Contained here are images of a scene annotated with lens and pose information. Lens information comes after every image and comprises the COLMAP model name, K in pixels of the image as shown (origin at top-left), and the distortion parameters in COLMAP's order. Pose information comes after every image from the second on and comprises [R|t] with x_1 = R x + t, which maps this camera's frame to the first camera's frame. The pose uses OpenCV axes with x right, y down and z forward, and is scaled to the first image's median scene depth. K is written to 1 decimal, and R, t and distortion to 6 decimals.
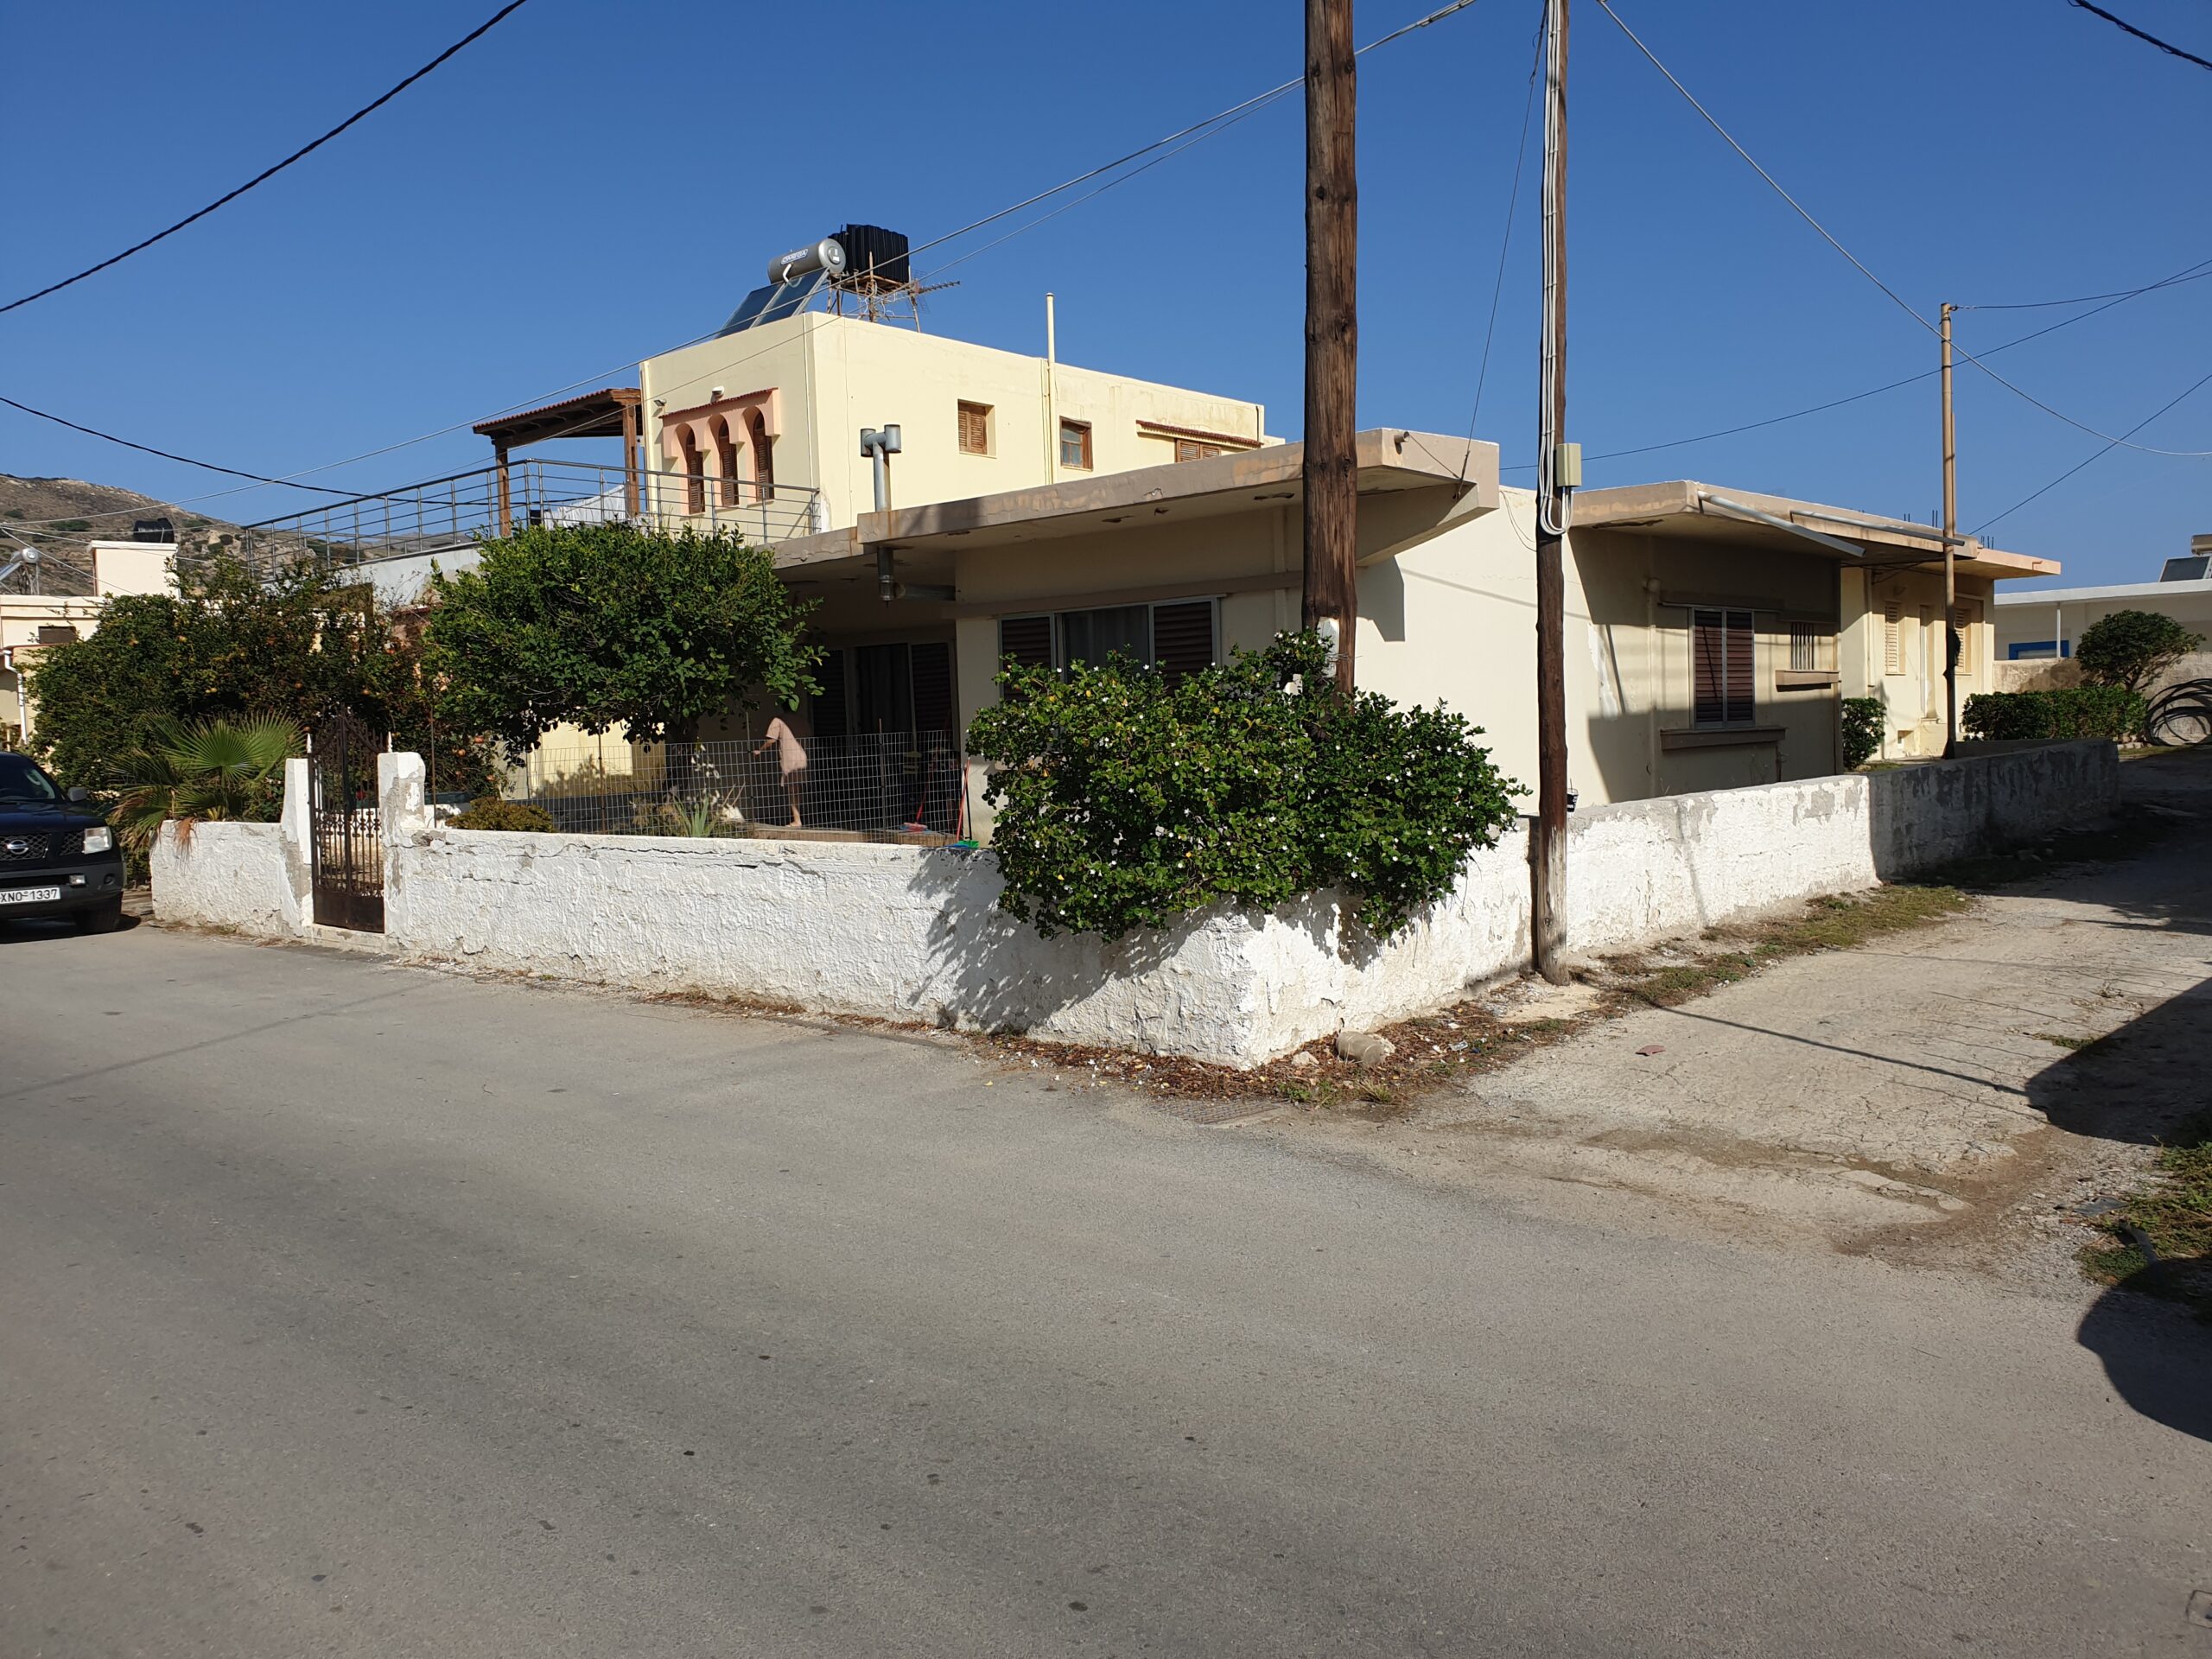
lens RADIAL K [[1733.2, 0, 1106.0], [0, 1733.2, 829.5], [0, 0, 1]] dist [0.029357, -0.009372]
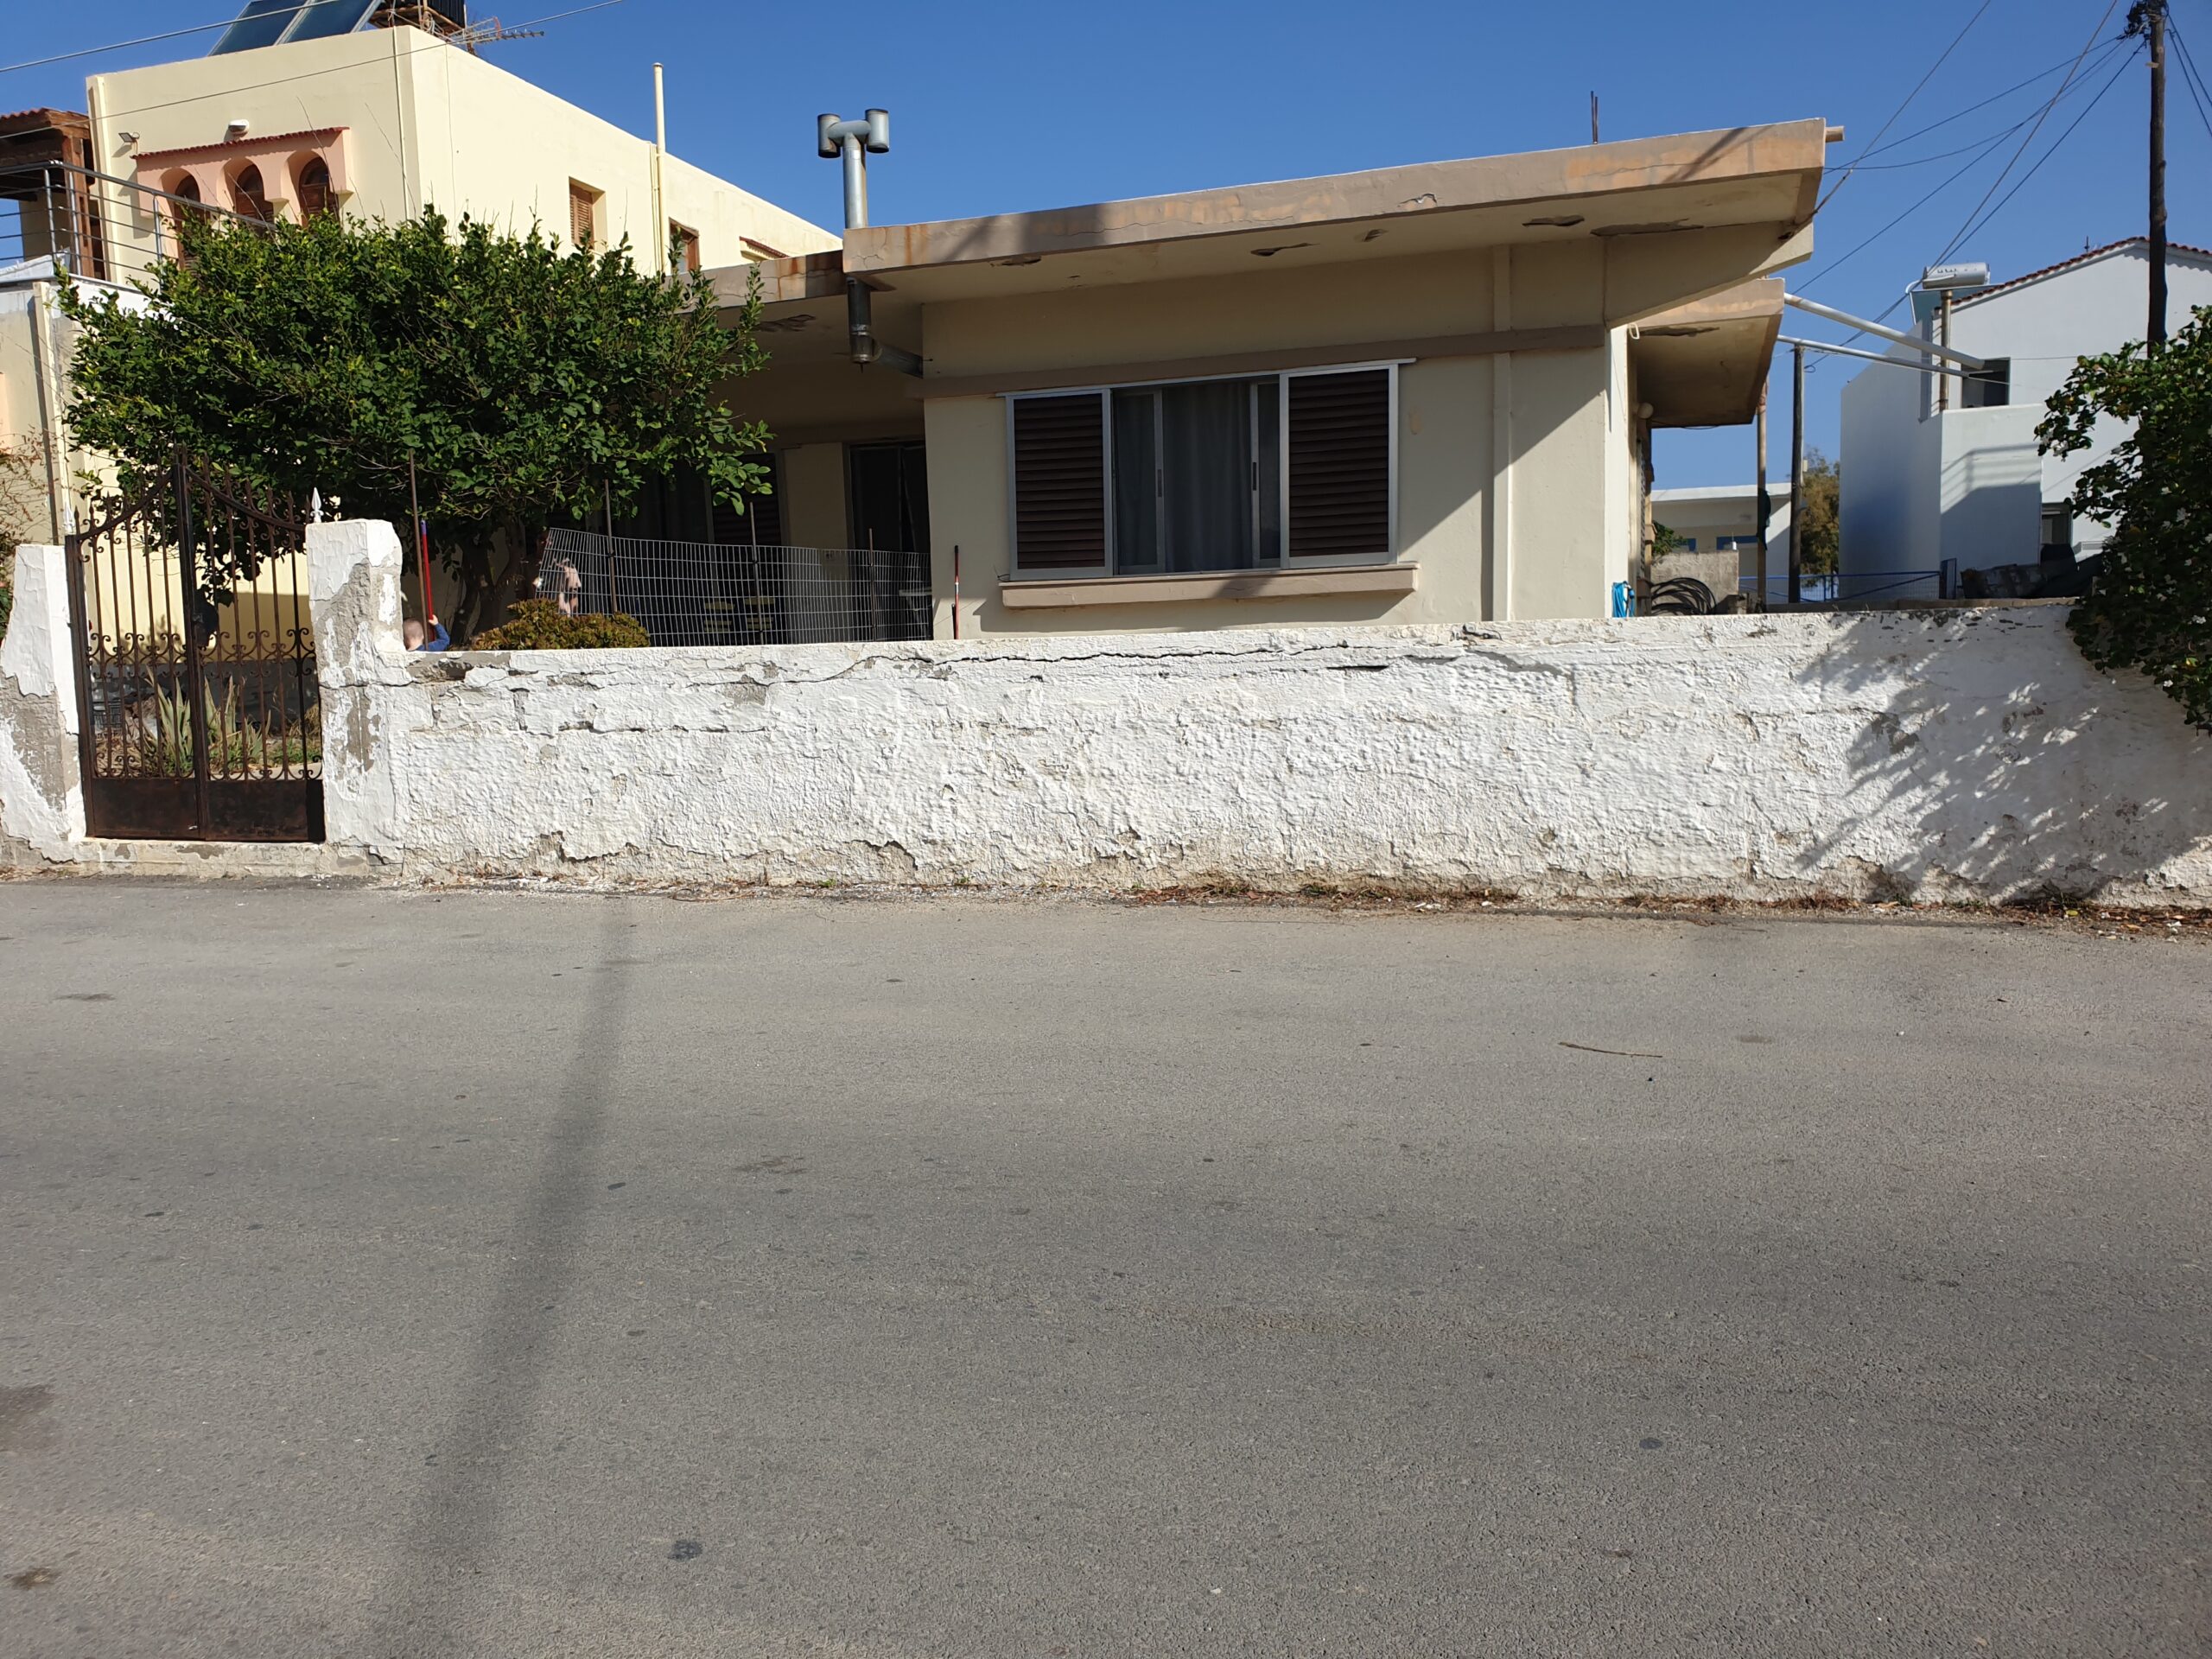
lens RADIAL K [[1733.2, 0, 1106.0], [0, 1733.2, 829.5], [0, 0, 1]] dist [0.029357, -0.009372]
pose [[0.917498, -0.041010, 0.395619, -0.388442], [0.024862, 0.998638, 0.045861, 0.034858], [-0.396961, -0.032241, 0.917269, 0.353122]]
